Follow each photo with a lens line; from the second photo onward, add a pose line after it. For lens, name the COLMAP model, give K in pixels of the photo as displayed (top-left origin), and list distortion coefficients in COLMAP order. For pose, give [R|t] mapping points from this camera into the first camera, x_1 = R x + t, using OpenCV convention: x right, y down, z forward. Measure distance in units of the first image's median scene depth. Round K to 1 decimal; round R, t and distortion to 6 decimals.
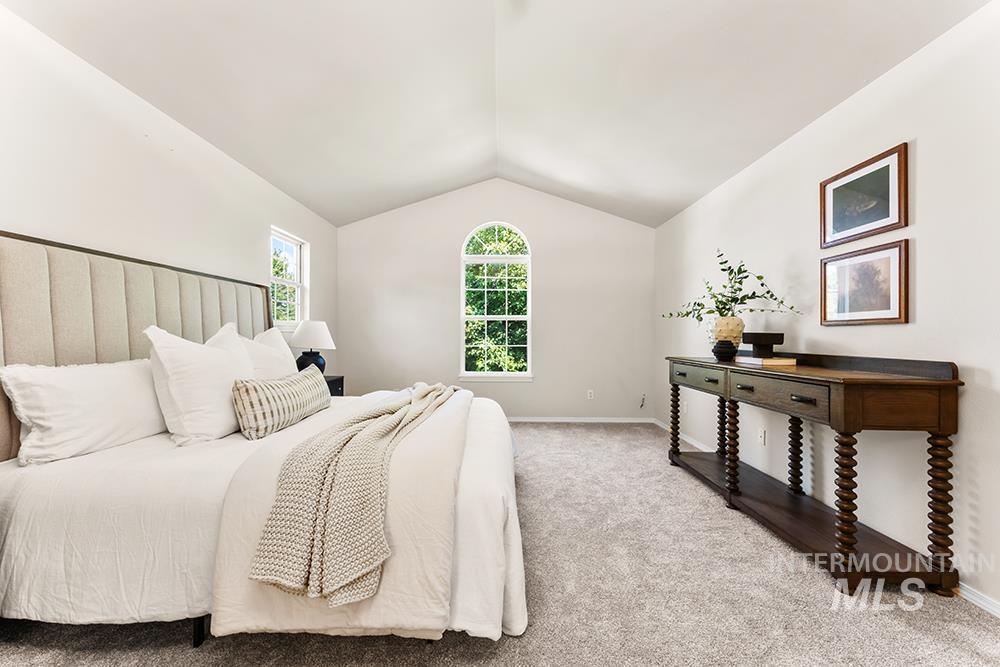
lens RADIAL K [[405.2, 0, 502.6], [0, 405.2, 332.4], [0, 0, 1]] dist [-0.017887, 0.000025]
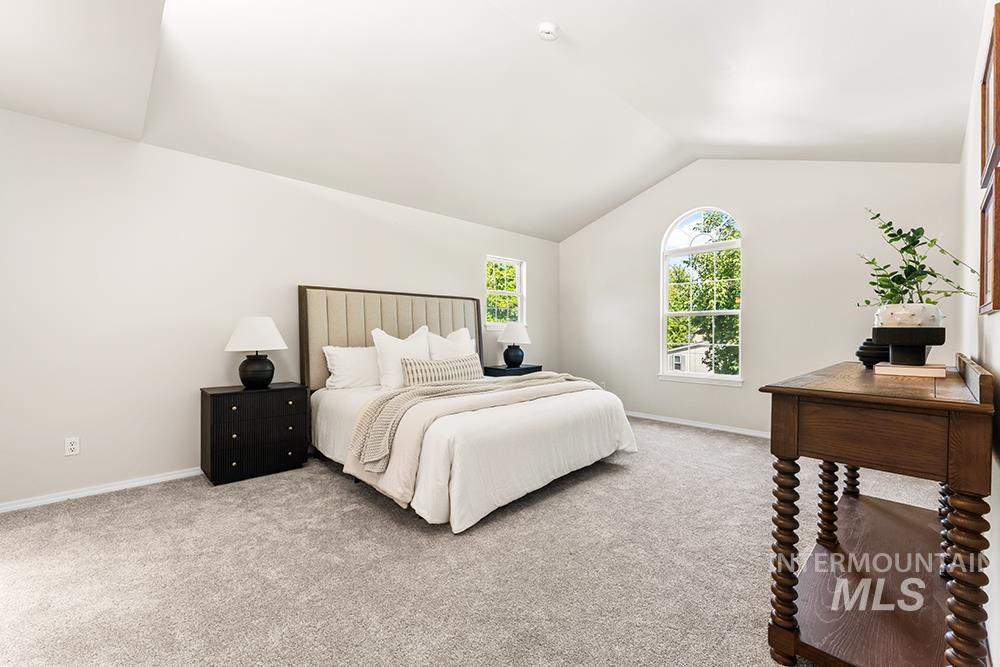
lens RADIAL K [[416.7, 0, 498.1], [0, 416.7, 337.2], [0, 0, 1]] dist [-0.001568, -0.000499]
pose [[0.686838, 0.004906, -0.726794, 0.687503], [0.005592, 0.999912, 0.012034, 0.005719], [0.726789, -0.012330, 0.686750, 0.036635]]
